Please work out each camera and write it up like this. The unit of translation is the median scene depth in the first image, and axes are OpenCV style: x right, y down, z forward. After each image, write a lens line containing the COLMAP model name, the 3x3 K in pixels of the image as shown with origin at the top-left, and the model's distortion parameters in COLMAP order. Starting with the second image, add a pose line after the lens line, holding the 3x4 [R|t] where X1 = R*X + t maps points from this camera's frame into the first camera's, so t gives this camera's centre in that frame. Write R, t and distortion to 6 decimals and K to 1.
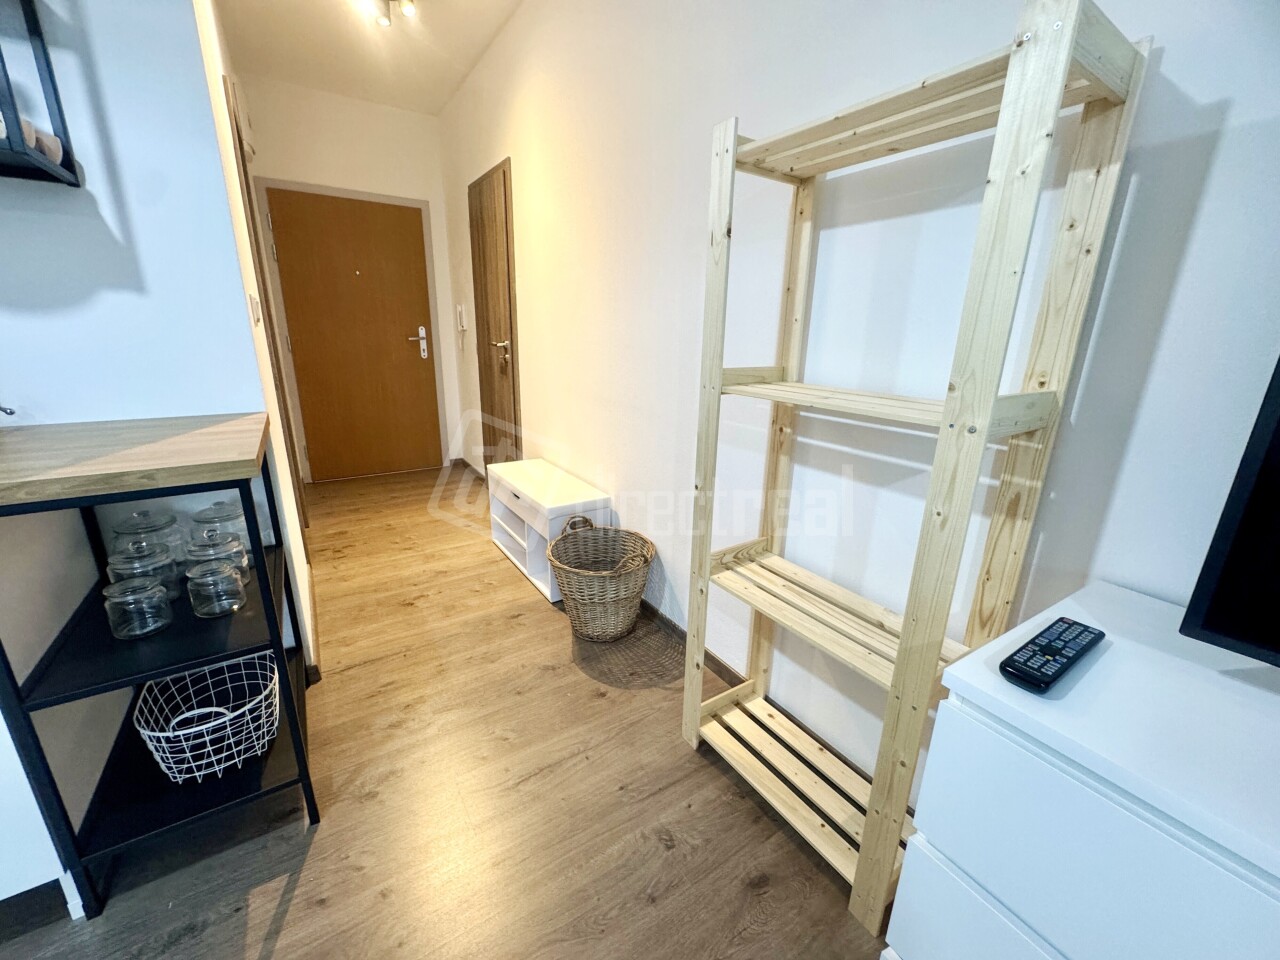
lens RADIAL K [[511.1, 0, 637.6], [0, 511.1, 475.6], [0, 0, 1]] dist [-0.001397, -0.000345]
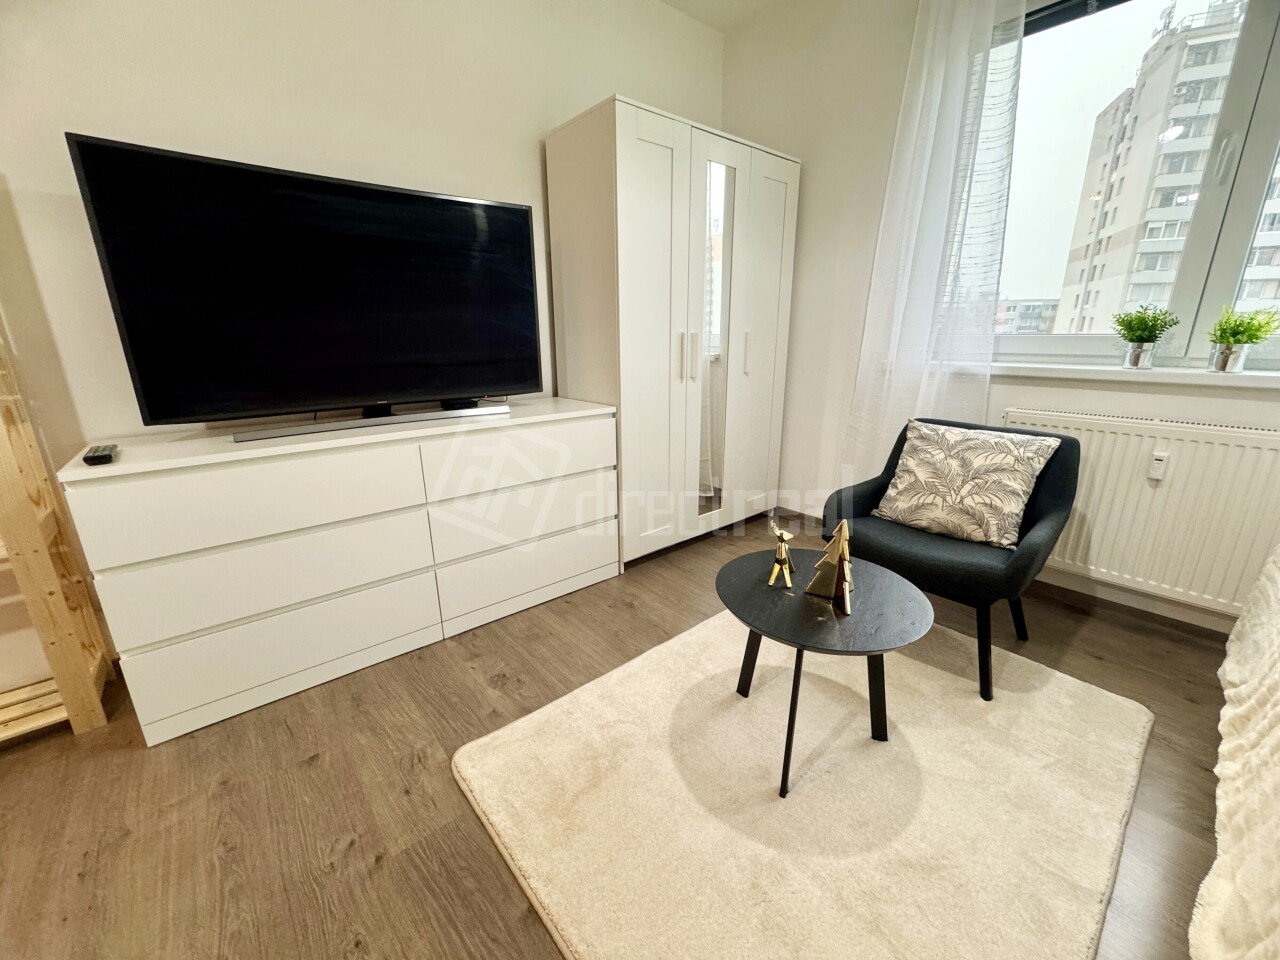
lens RADIAL K [[511.1, 0, 638.4], [0, 511.1, 476.8], [0, 0, 1]] dist [-0.001397, -0.000345]
pose [[-0.130396, -0.288760, 0.948480, -0.842925], [0.278579, 0.907438, 0.314564, 0.235085], [-0.951520, 0.305245, -0.037883, -0.549242]]
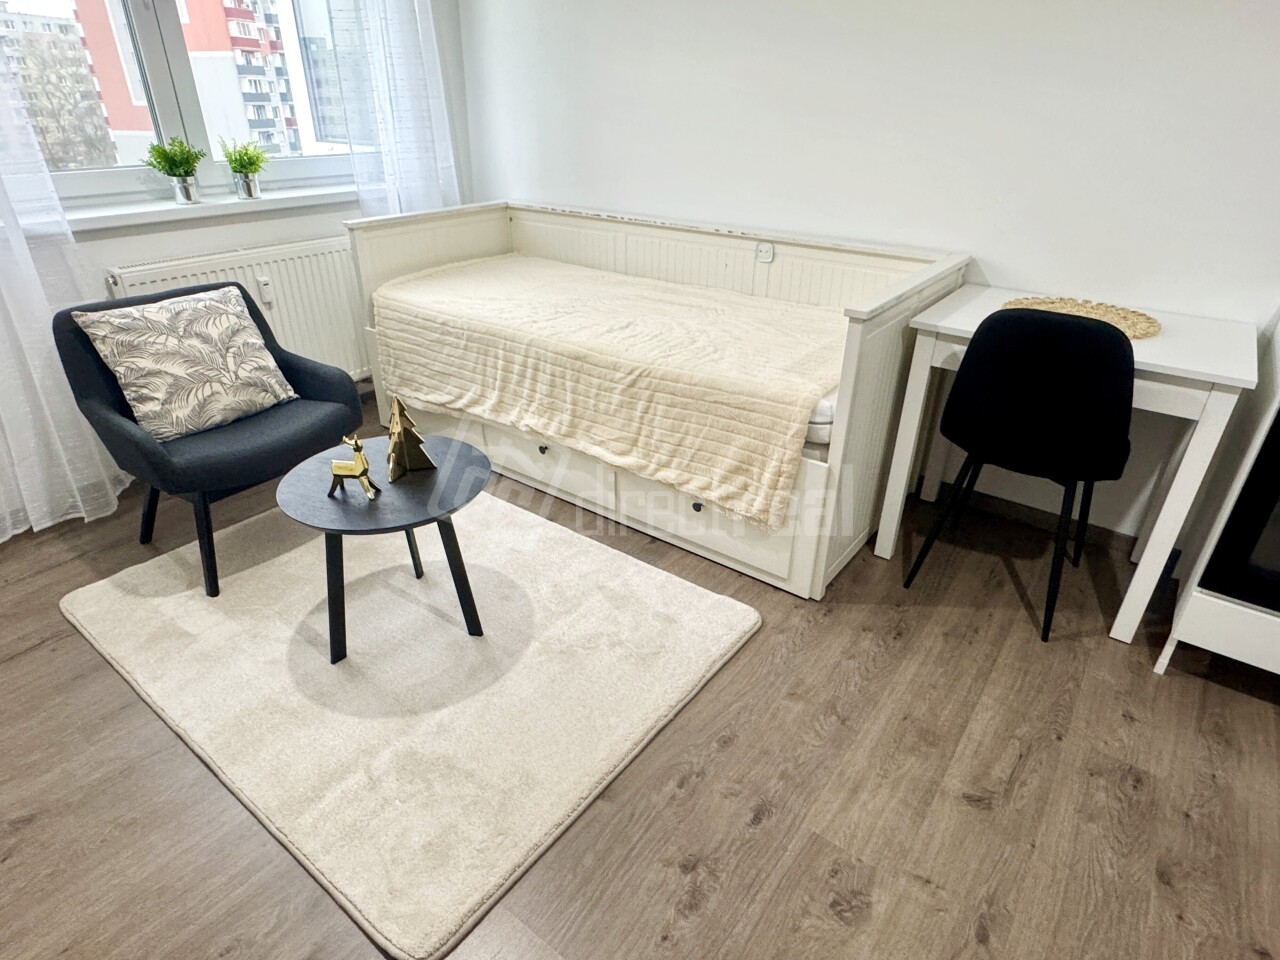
lens RADIAL K [[712.8, 0, 639.7], [0, 712.8, 480.4], [0, 0, 1]] dist [-0.002321, -0.001100]
pose [[-0.937925, 0.133400, -0.320157, 0.118740], [-0.128270, 0.724218, 0.677536, -0.219037], [0.322247, 0.676545, -0.662151, 0.363200]]
